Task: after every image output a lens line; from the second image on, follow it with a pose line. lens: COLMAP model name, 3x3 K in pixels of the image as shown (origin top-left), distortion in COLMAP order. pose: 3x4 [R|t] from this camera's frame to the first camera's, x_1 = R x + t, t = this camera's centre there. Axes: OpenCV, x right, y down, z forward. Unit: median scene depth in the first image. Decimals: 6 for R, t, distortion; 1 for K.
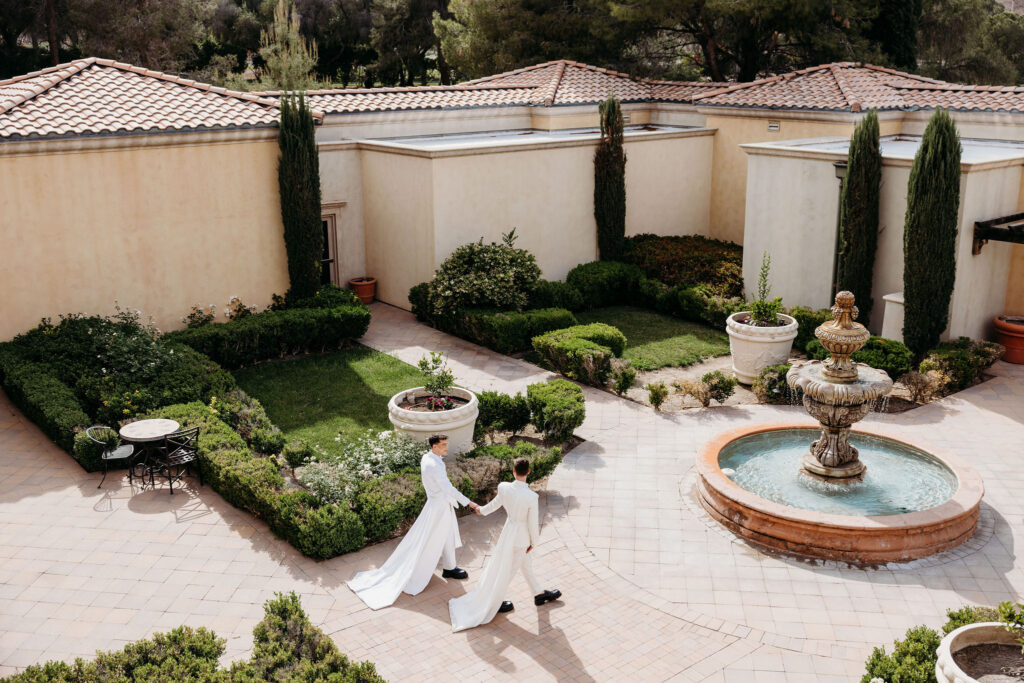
lens RADIAL K [[1090.1, 0, 512.5], [0, 1090.1, 355.8], [0, 0, 1]] dist [0.002537, 0.017790]
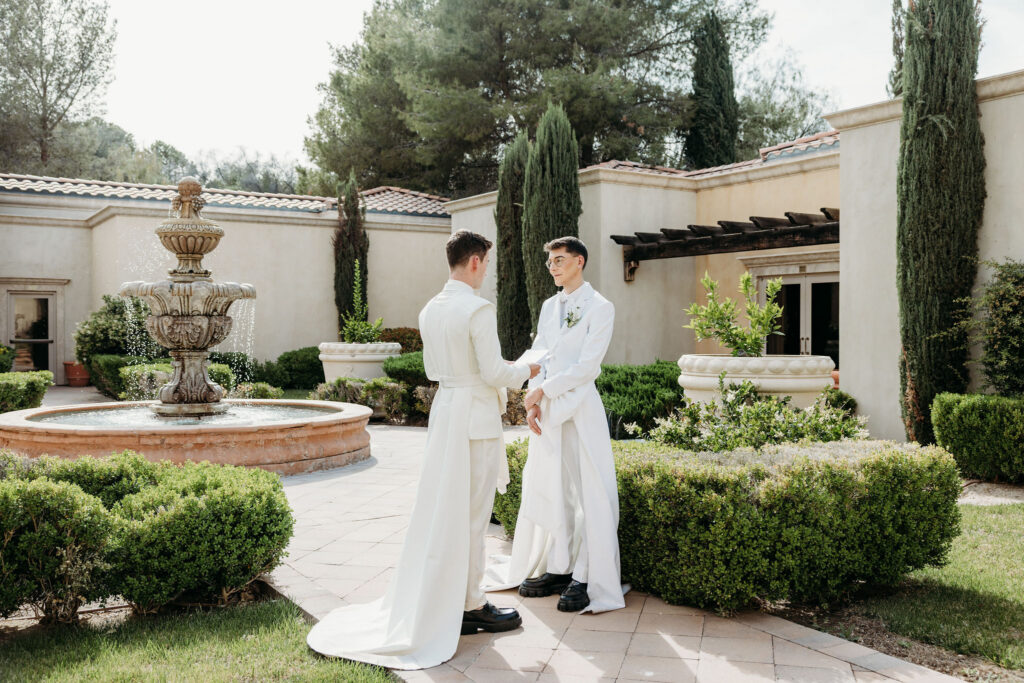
lens RADIAL K [[1046.4, 0, 512.0], [0, 1046.4, 341.5], [0, 0, 1]] dist [0.002225, 0.002761]
pose [[0.994021, 0.011428, -0.108585, 0.474406], [-0.038901, 0.966313, -0.254415, 0.184388], [0.102020, 0.257118, 0.960980, 0.241056]]
